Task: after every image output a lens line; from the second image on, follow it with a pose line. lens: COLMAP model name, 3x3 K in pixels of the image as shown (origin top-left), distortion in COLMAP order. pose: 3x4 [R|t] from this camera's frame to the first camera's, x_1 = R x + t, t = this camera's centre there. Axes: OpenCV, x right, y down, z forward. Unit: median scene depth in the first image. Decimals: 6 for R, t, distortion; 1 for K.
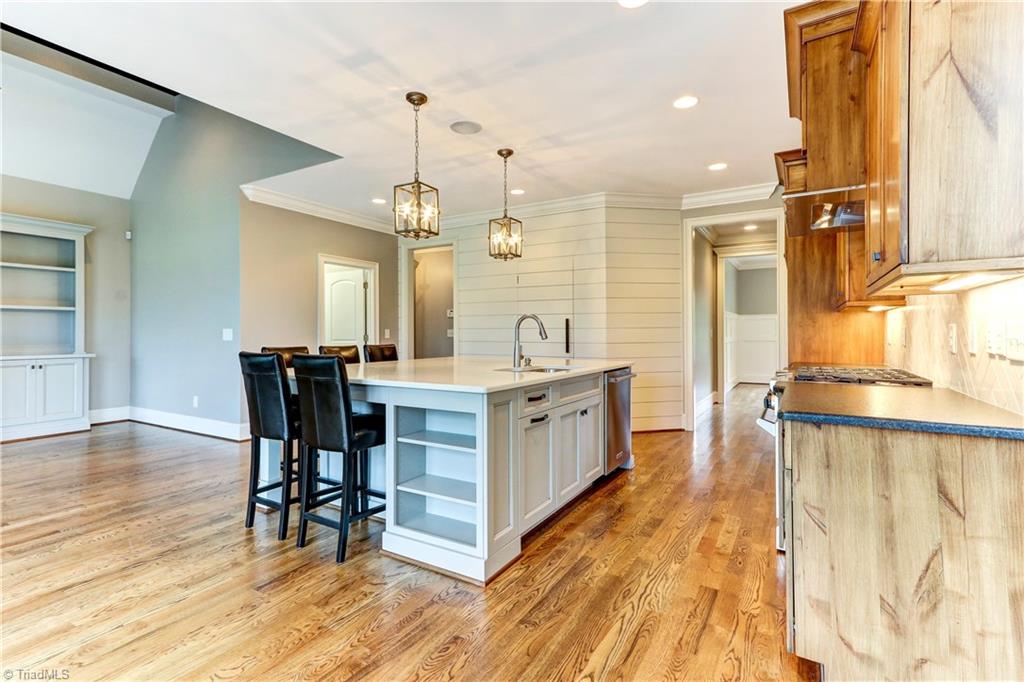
lens RADIAL K [[475.2, 0, 503.7], [0, 475.2, 330.1], [0, 0, 1]] dist [0.015030, 0.000674]
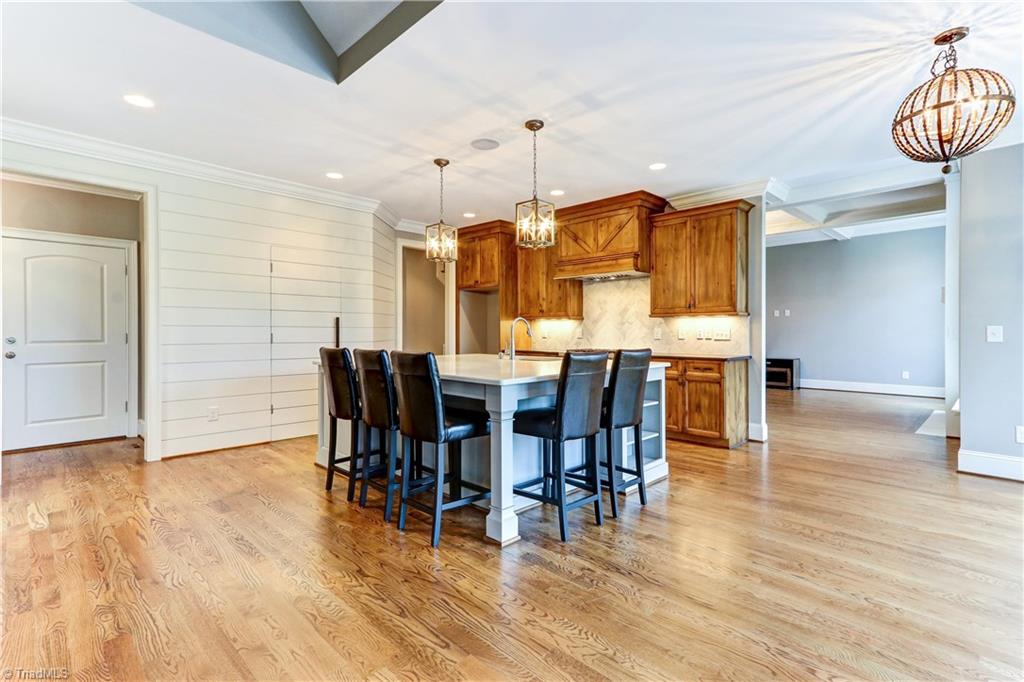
lens RADIAL K [[475.2, 0, 503.7], [0, 475.2, 330.1], [0, 0, 1]] dist [0.015030, 0.000674]
pose [[0.254513, 0.004872, 0.967057, -0.993105], [-0.005322, 0.999979, -0.003637, 0.004870], [-0.967055, -0.004221, 0.254534, 0.599786]]
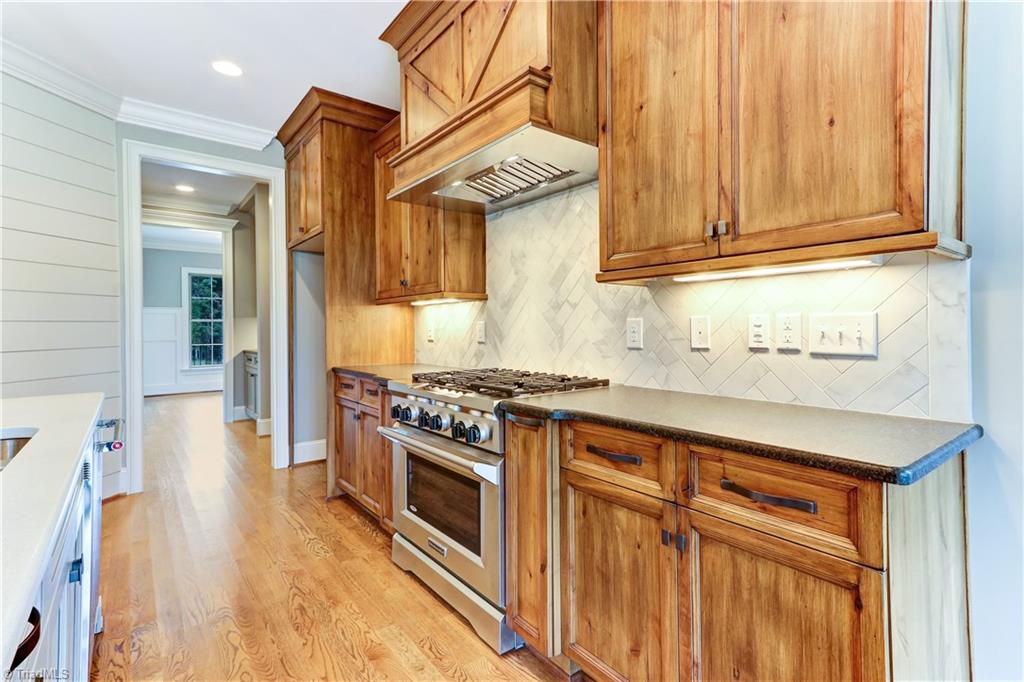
lens RADIAL K [[490.2, 0, 511.0], [0, 490.2, 327.8], [0, 0, 1]] dist [0.019520, 0.000240]
pose [[0.354868, 0.000418, 0.934917, -0.038756], [0.000283, 1.000000, -0.000554, 0.003582], [-0.934917, 0.000461, 0.354867, 0.458009]]
